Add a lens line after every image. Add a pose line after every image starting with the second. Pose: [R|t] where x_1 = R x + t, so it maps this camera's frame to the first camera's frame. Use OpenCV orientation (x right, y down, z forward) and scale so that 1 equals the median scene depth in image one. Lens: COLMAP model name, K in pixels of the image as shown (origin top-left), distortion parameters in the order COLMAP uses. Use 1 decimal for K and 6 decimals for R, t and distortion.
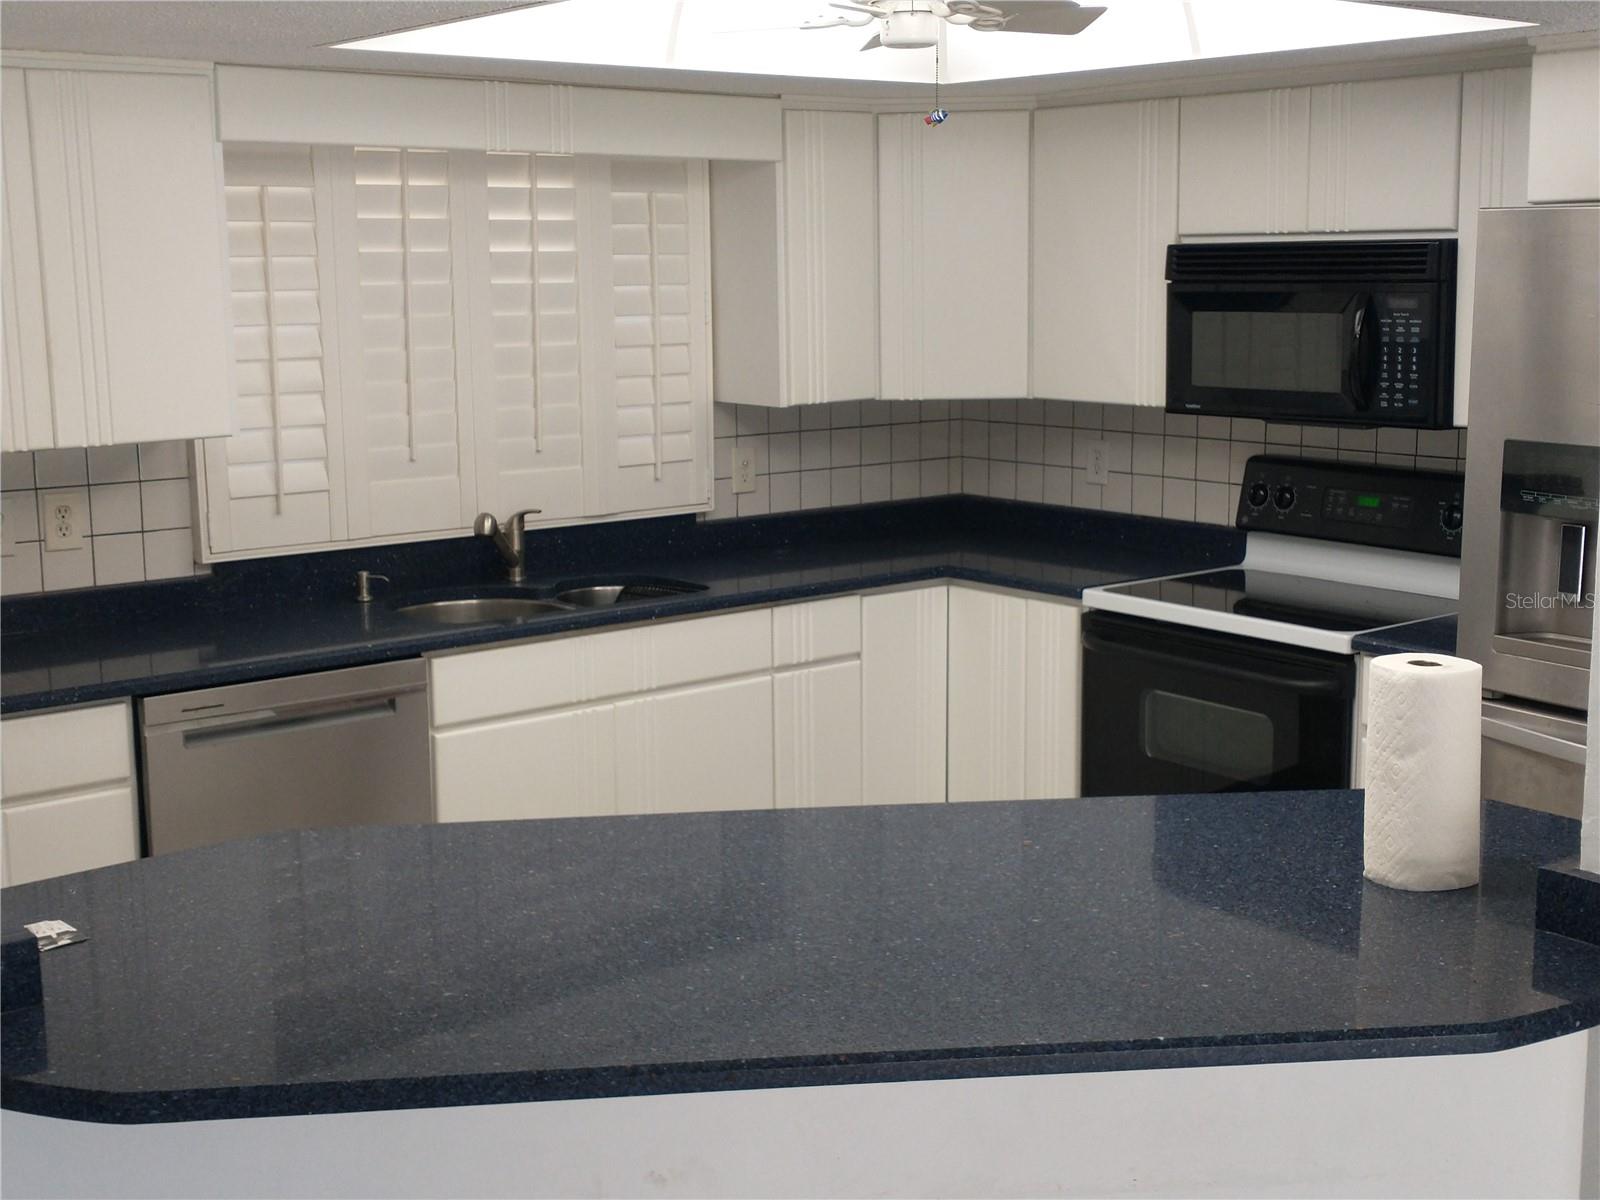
lens RADIAL K [[2015.6, 0, 800.0], [0, 2015.6, 600.0], [0, 0, 1]] dist [0.215386, -0.873955]
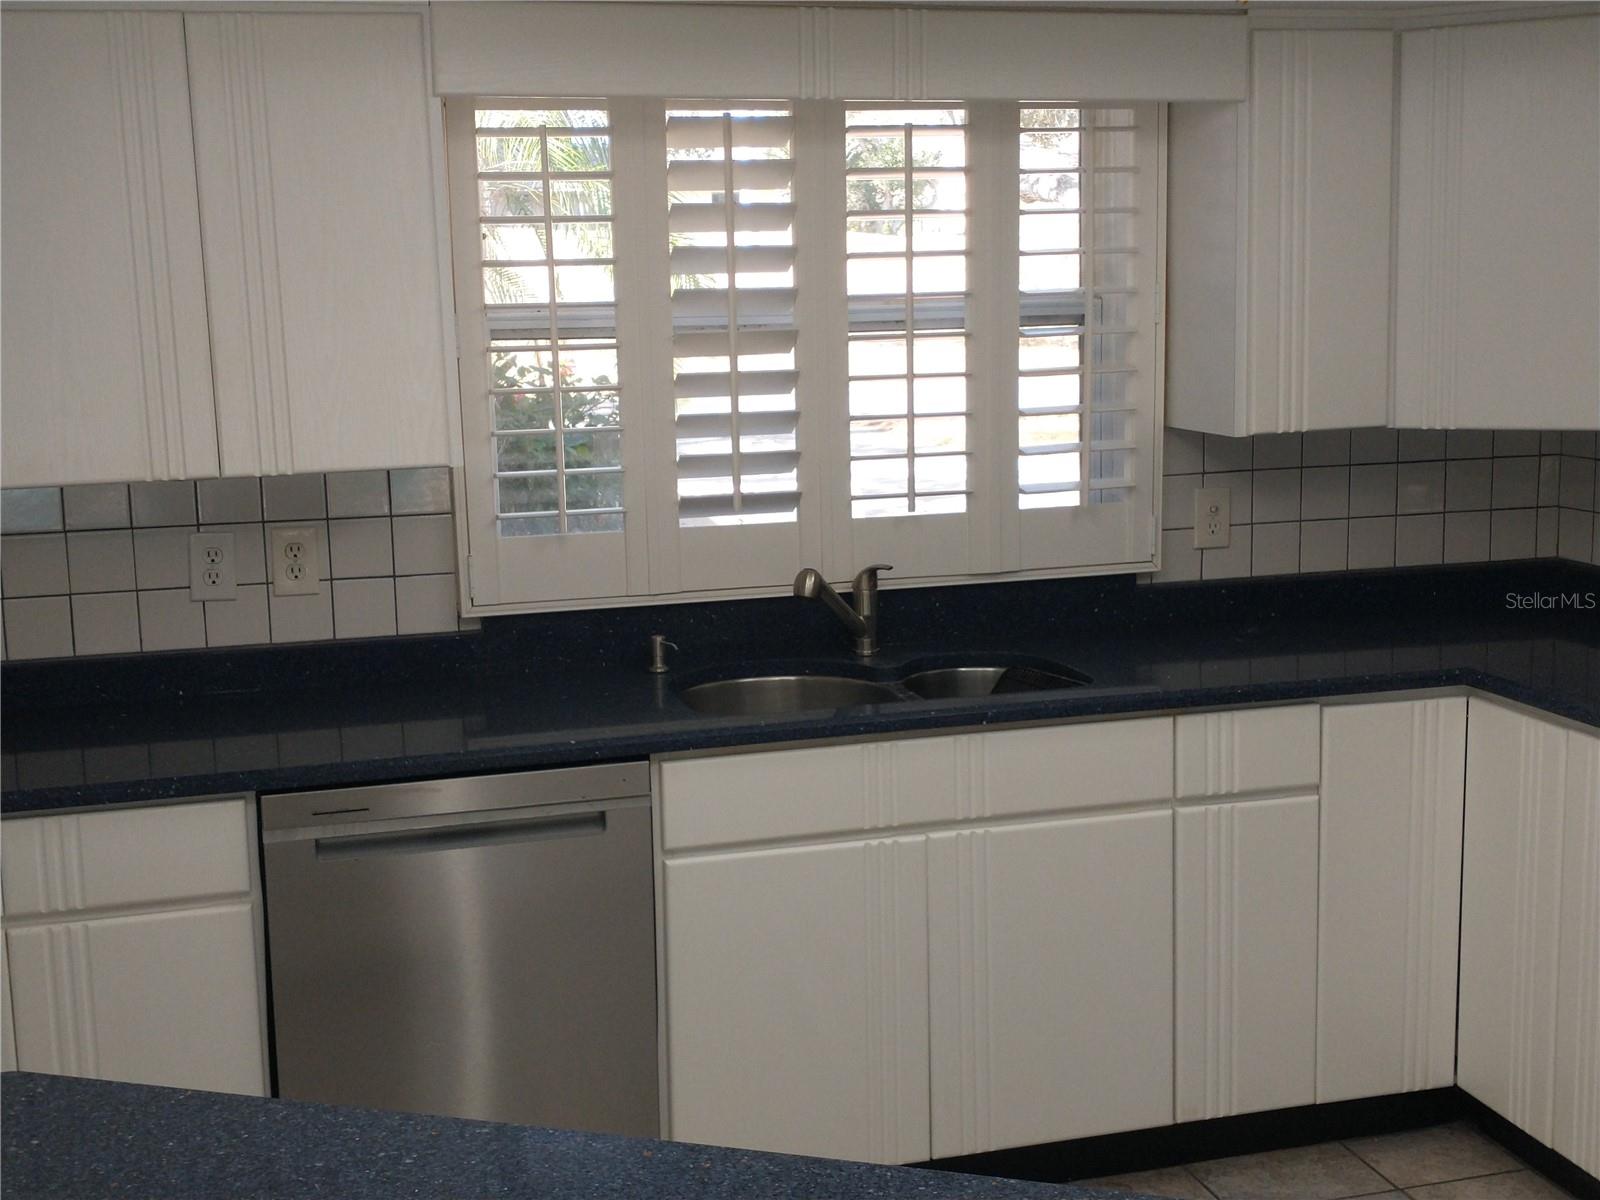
lens RADIAL K [[2015.6, 0, 800.0], [0, 2015.6, 600.0], [0, 0, 1]] dist [0.215386, -0.873955]
pose [[0.920715, 0.051468, -0.386826, 0.140282], [-0.052082, 0.998603, 0.008902, -0.036862], [0.386743, 0.011951, 0.922110, 0.277985]]
